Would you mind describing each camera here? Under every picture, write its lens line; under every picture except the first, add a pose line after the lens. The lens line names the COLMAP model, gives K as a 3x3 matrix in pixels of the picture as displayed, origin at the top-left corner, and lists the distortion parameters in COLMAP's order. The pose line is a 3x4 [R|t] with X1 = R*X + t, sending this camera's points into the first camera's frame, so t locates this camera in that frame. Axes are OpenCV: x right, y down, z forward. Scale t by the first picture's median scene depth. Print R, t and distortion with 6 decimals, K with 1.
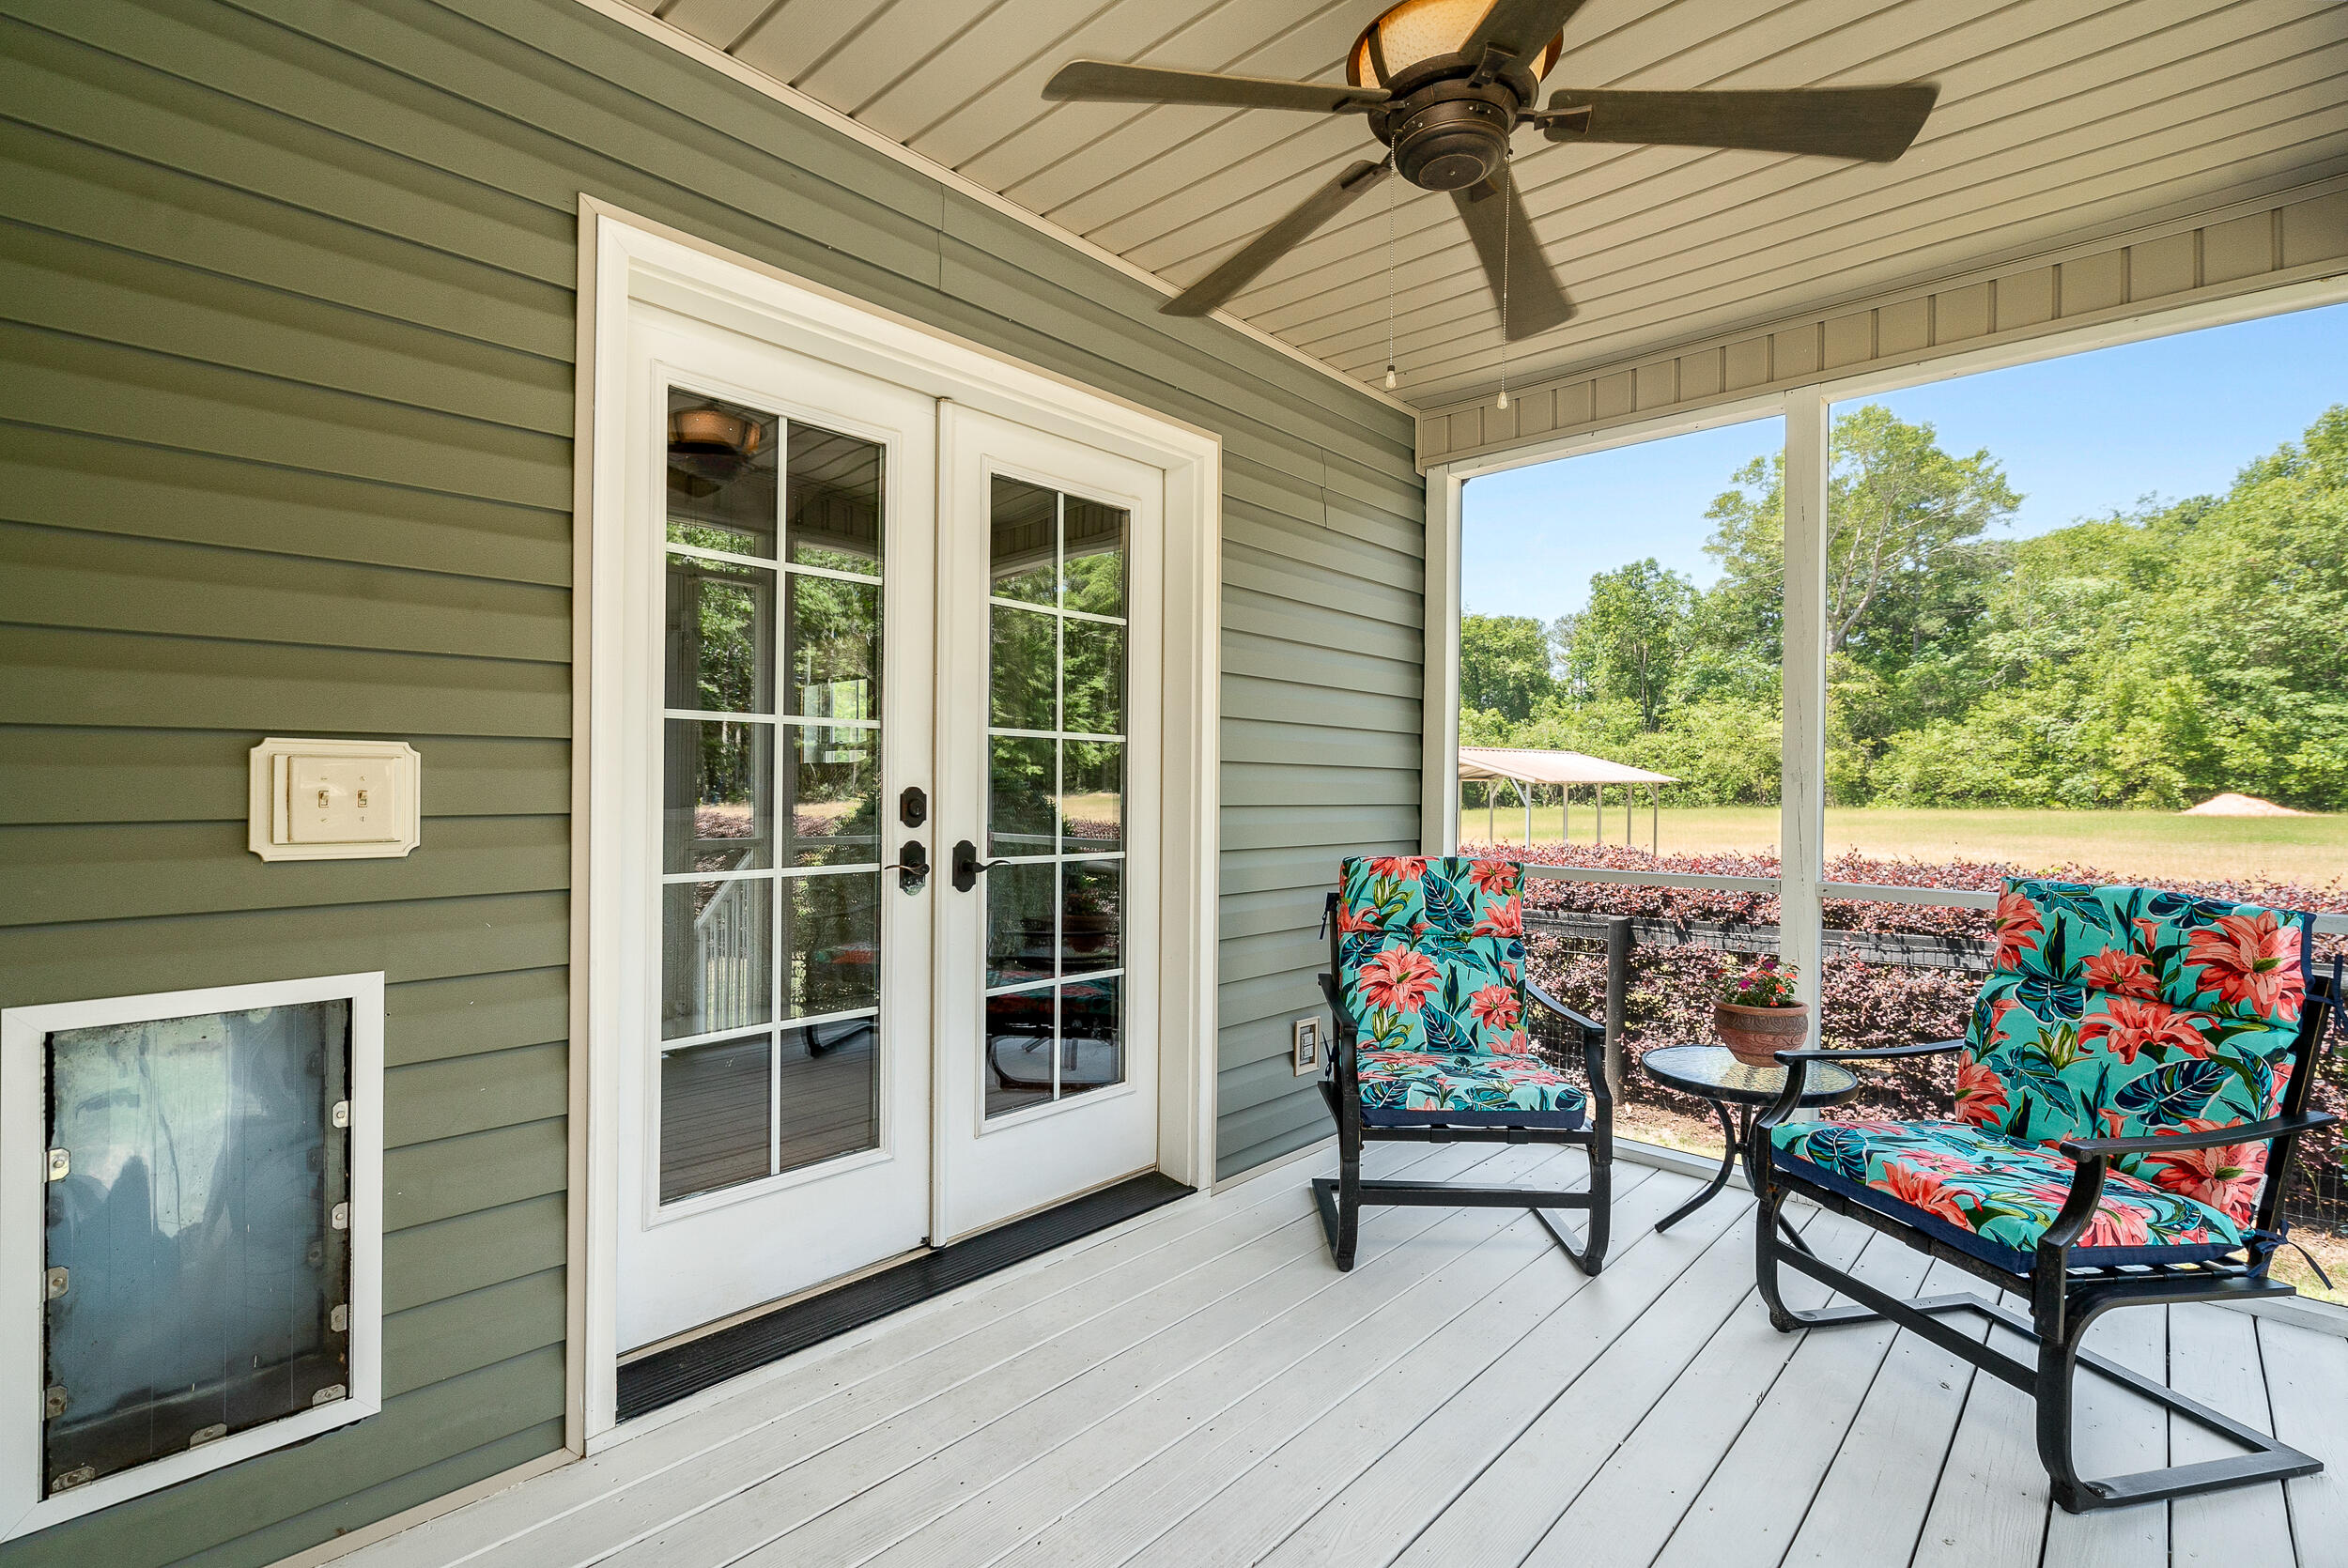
lens RADIAL K [[1082.5, 0, 1183.0], [0, 1082.5, 783.9], [0, 0, 1]] dist [-0.004054, 0.001914]
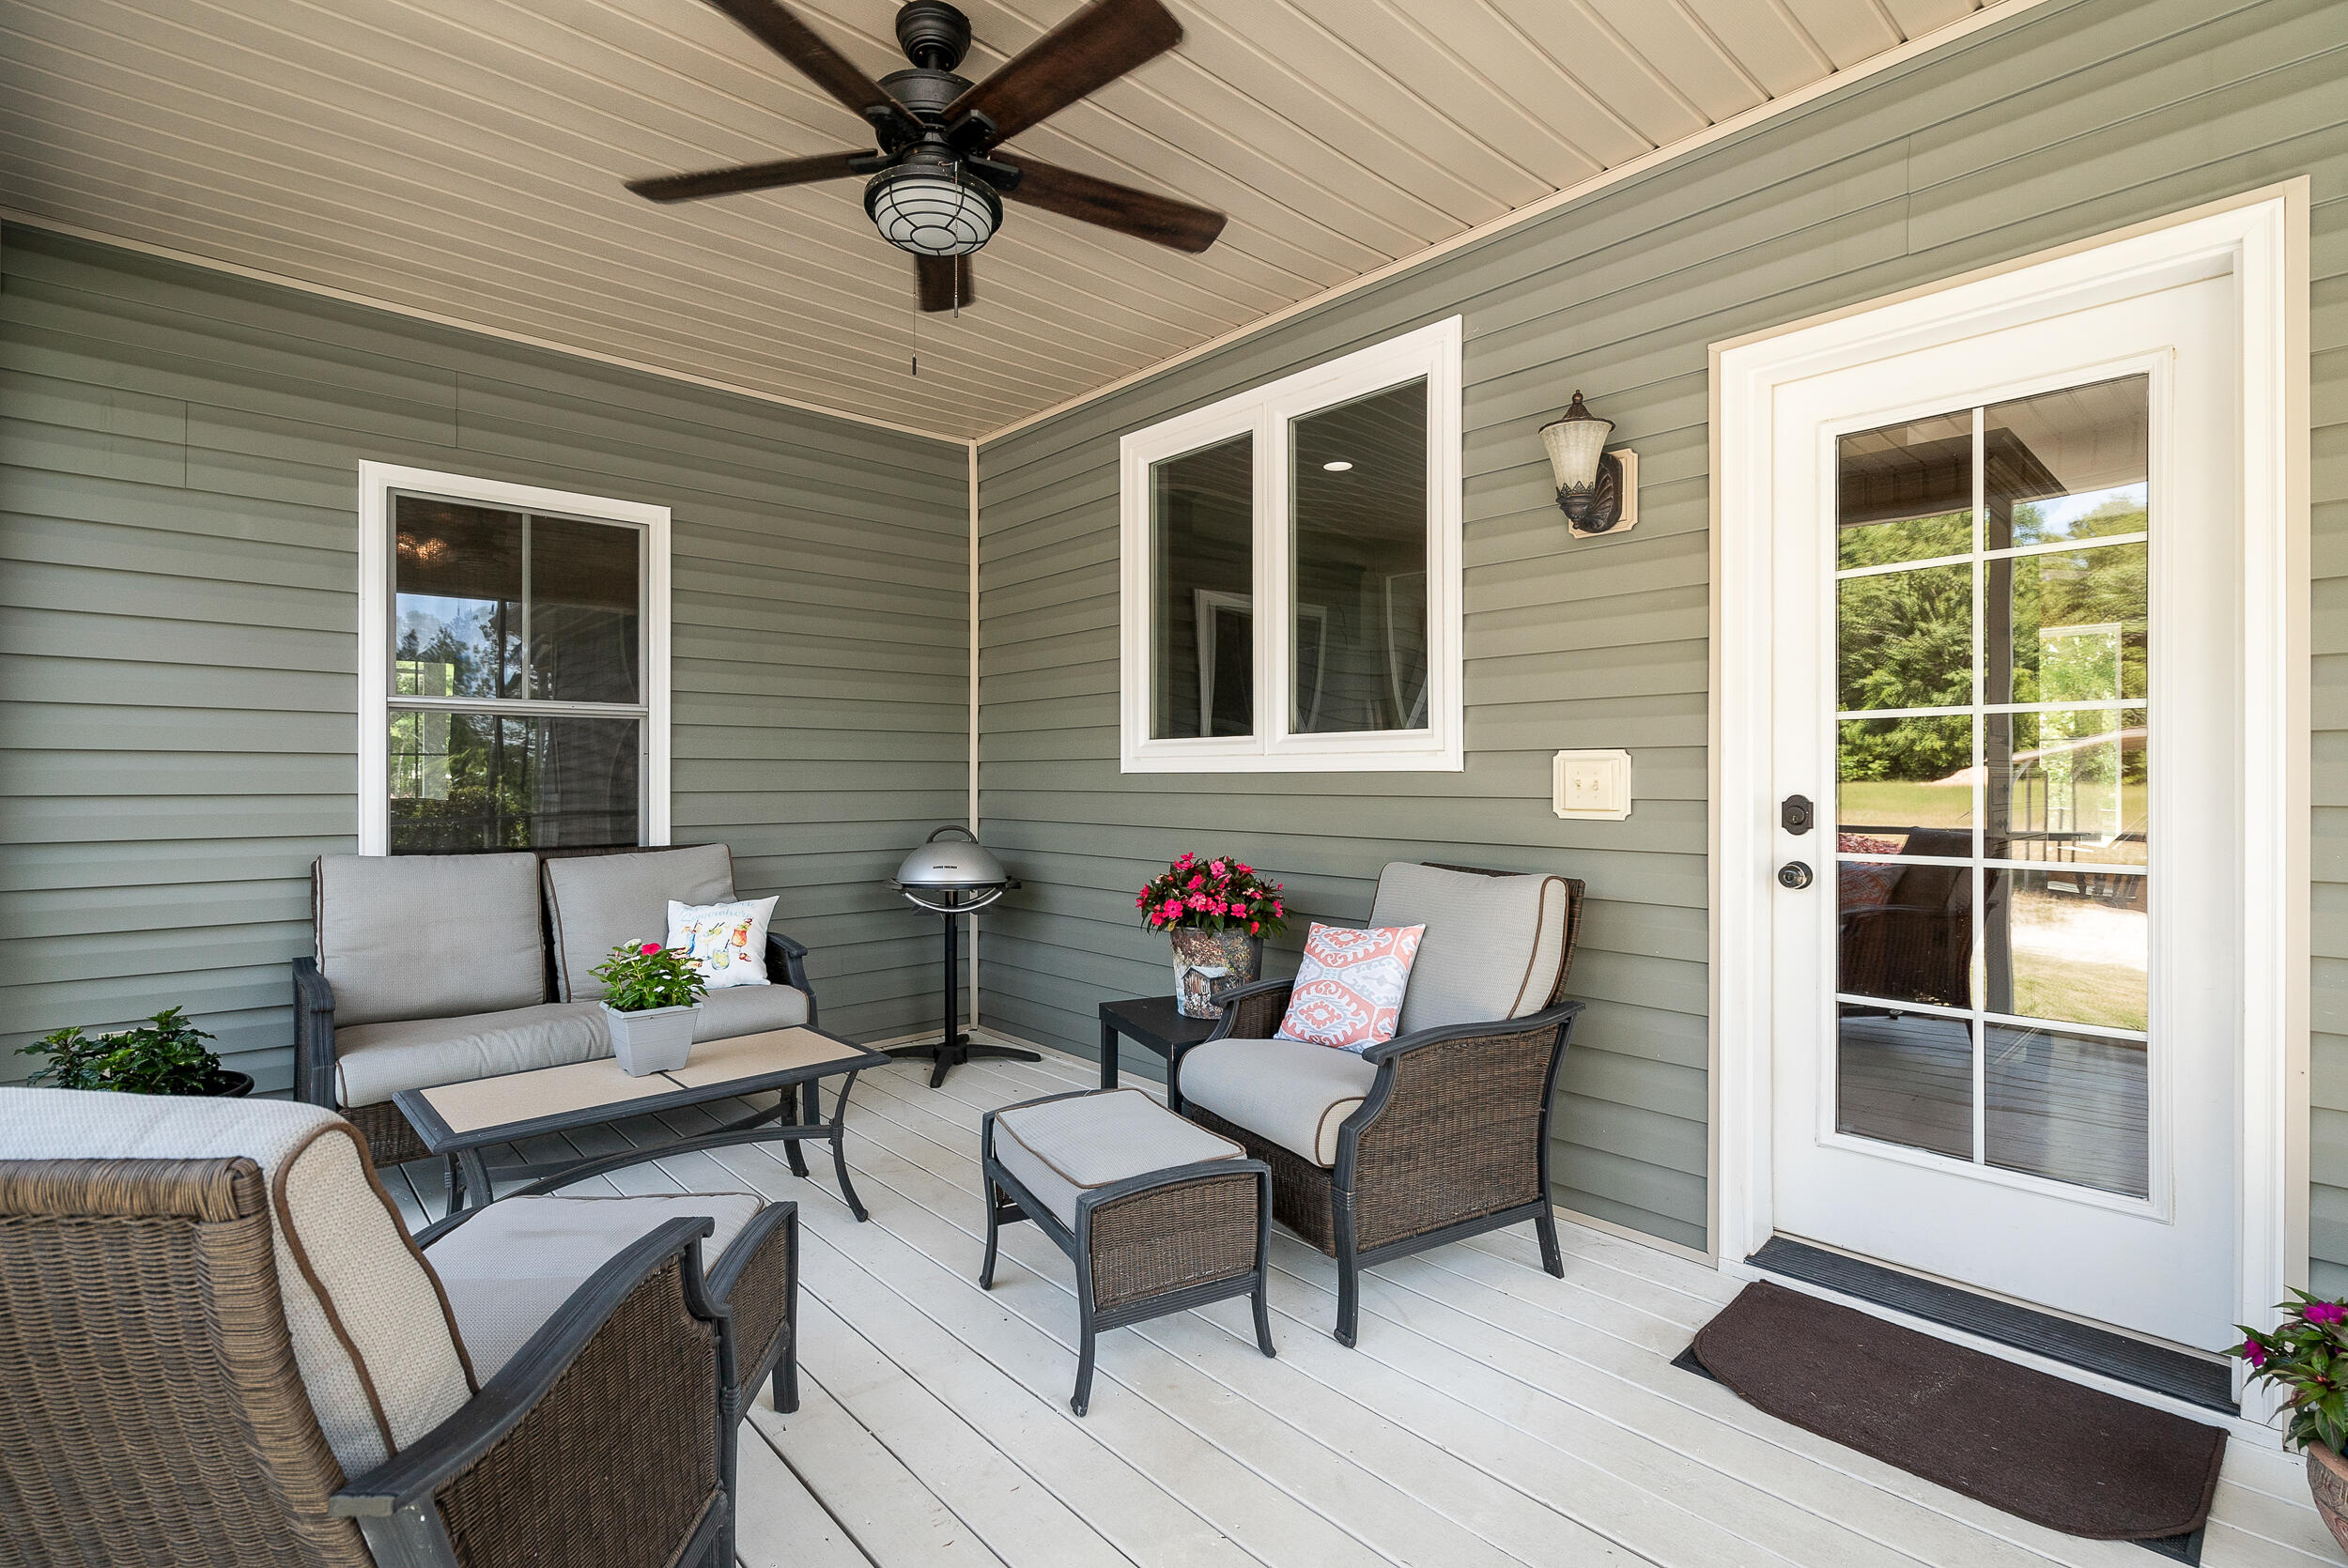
lens RADIAL K [[1082.5, 0, 1175.2], [0, 1082.5, 784.7], [0, 0, 1]] dist [-0.004054, 0.001914]
pose [[-0.109120, -0.015289, -0.993911, 0.910261], [0.001109, 0.999879, -0.015503, 0.035784], [0.994028, -0.002794, -0.109090, 0.493249]]
